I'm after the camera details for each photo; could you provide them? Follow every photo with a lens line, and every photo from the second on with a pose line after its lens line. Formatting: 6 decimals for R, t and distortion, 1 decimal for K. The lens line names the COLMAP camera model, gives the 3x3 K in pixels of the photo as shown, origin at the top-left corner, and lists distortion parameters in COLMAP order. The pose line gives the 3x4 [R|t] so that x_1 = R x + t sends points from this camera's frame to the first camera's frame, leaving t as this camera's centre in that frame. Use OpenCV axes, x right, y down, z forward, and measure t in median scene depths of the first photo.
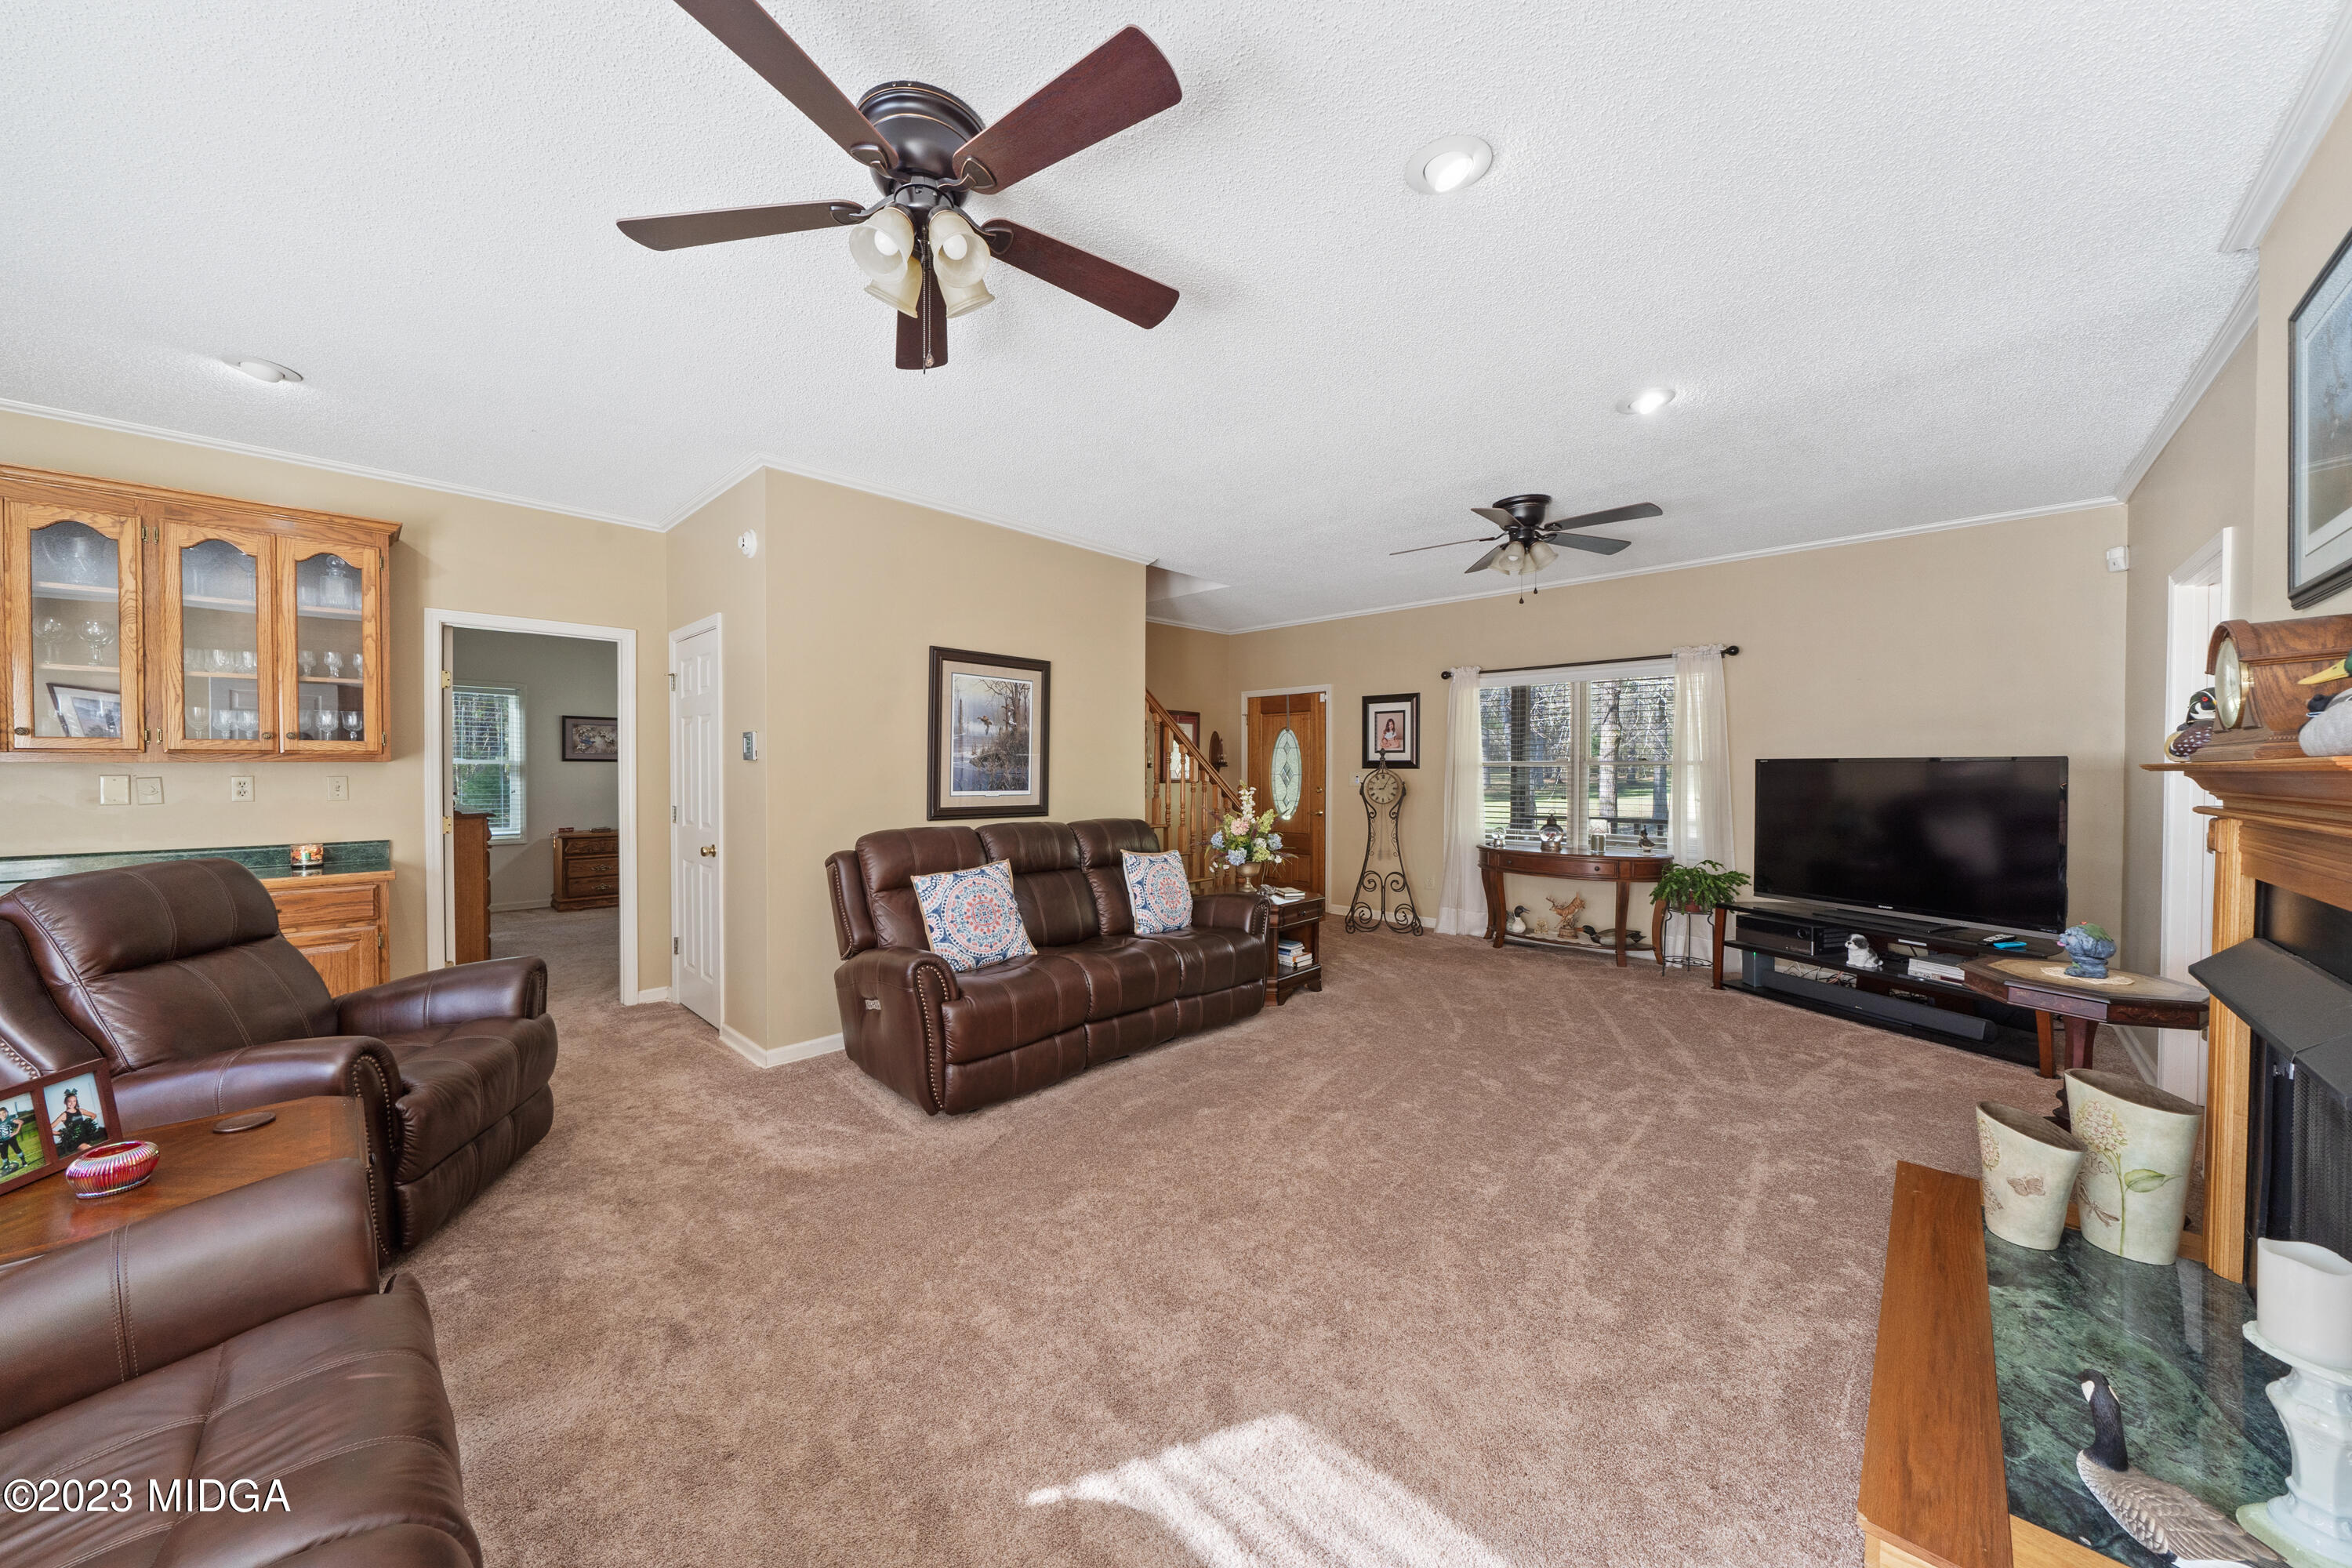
lens RADIAL K [[811.6, 0, 1176.0], [0, 811.6, 784.0], [0, 0, 1]] dist [-0.000119, 0.000012]
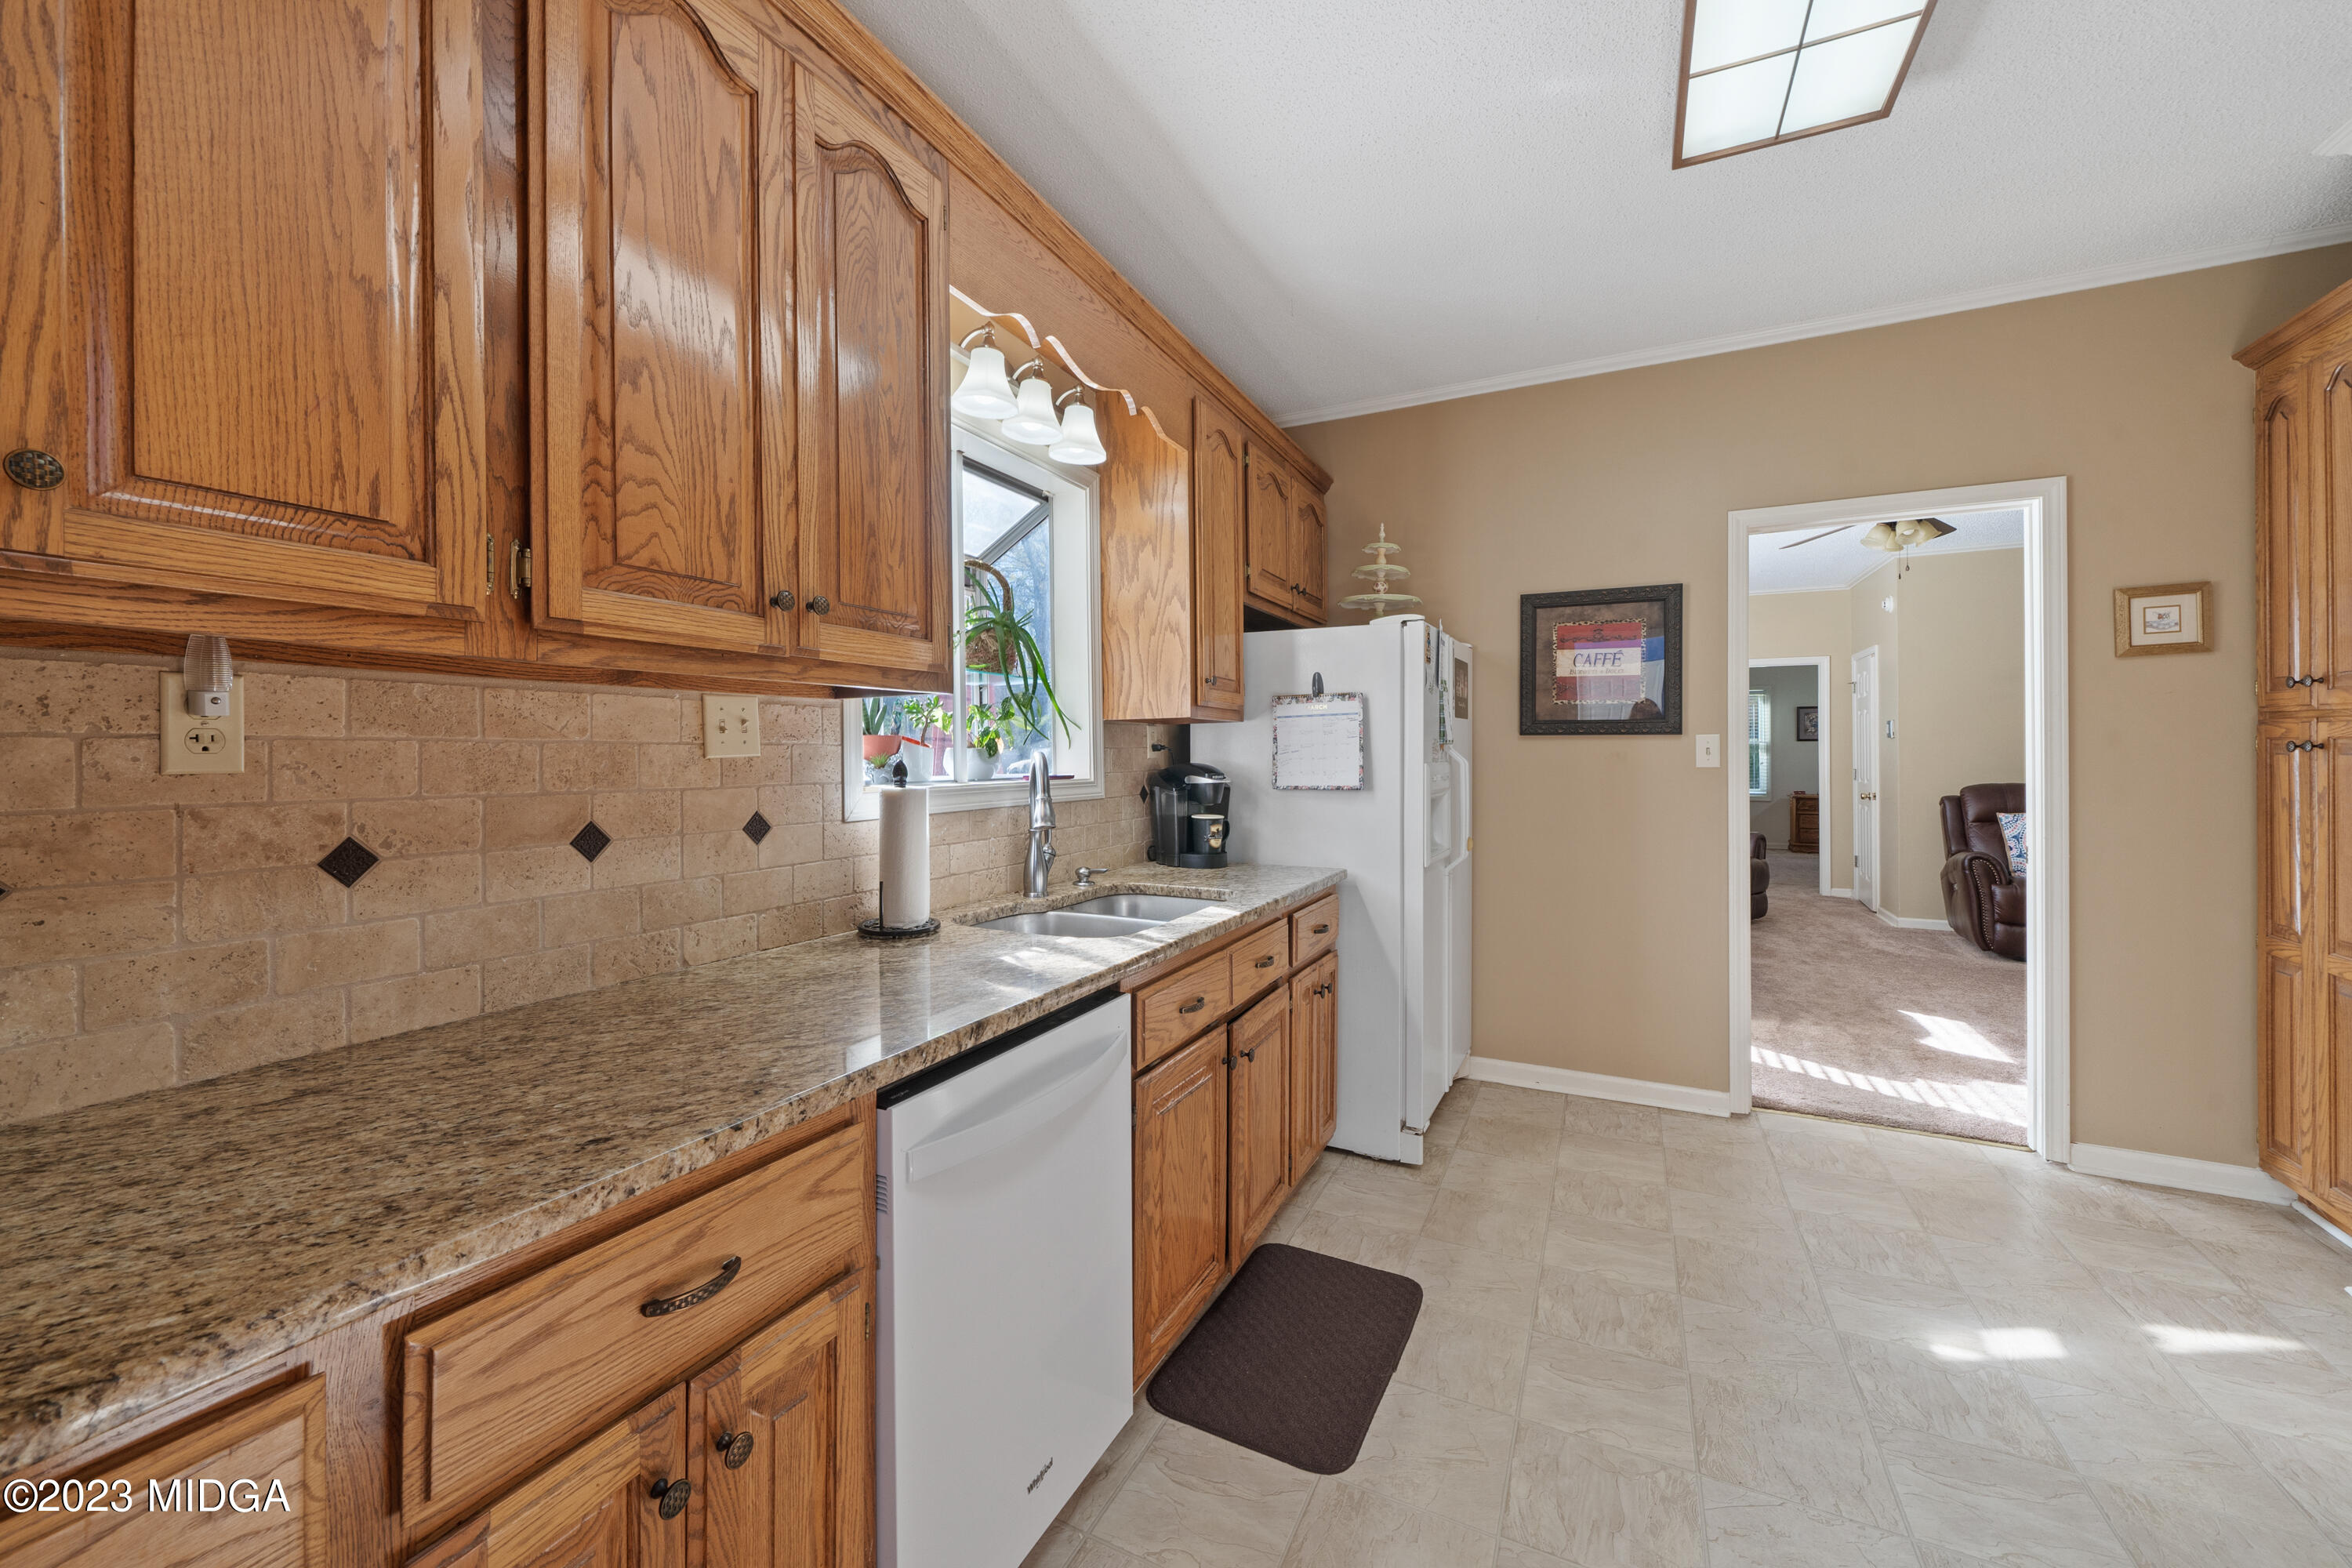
lens RADIAL K [[878.3, 0, 1164.6], [0, 878.3, 749.7], [0, 0, 1]] dist [-0.013165, 0.000031]
pose [[0.273813, -0.003665, -0.961776, 0.758616], [-0.015262, 0.999850, -0.008155, 0.032206], [0.961662, 0.016912, 0.273717, -0.876755]]
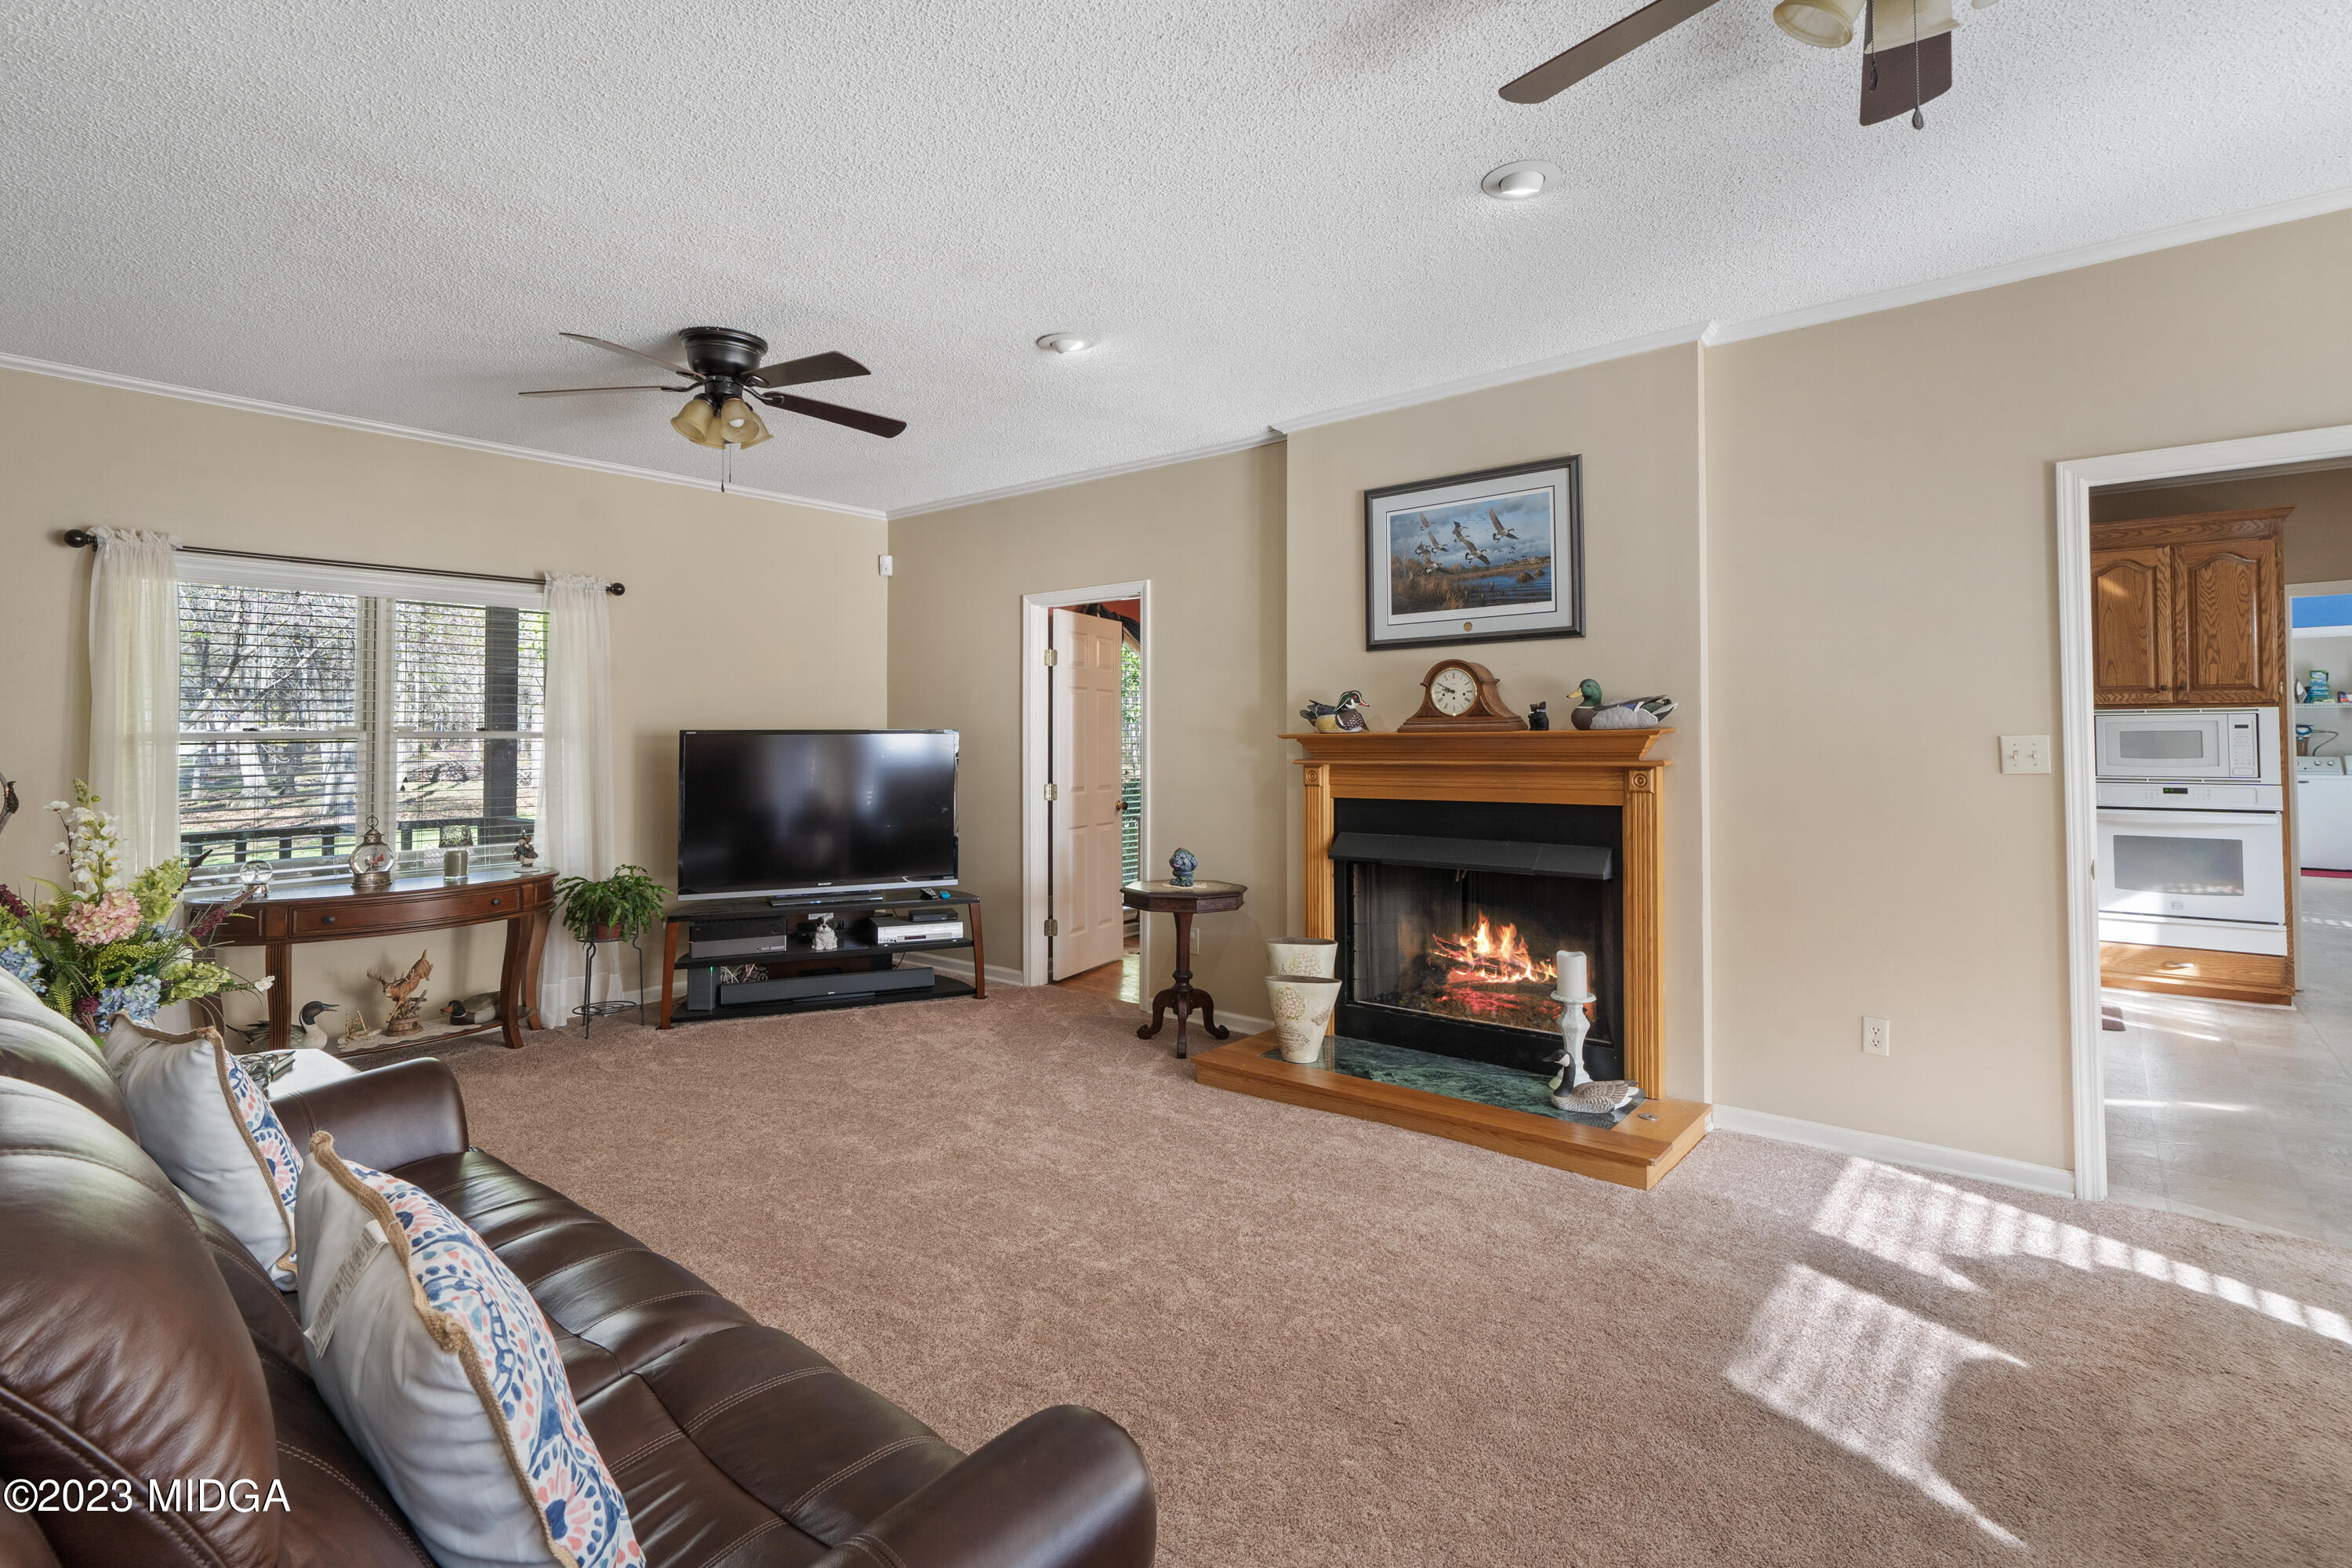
lens RADIAL K [[1086.4, 0, 1171.3], [0, 1086.4, 711.6], [0, 0, 1]] dist [-0.002690, -0.000532]
pose [[-0.041922, 0.026486, 0.998770, -0.434117], [0.029788, 0.999237, -0.025248, -0.008038], [-0.998677, 0.028693, -0.042679, 0.627495]]
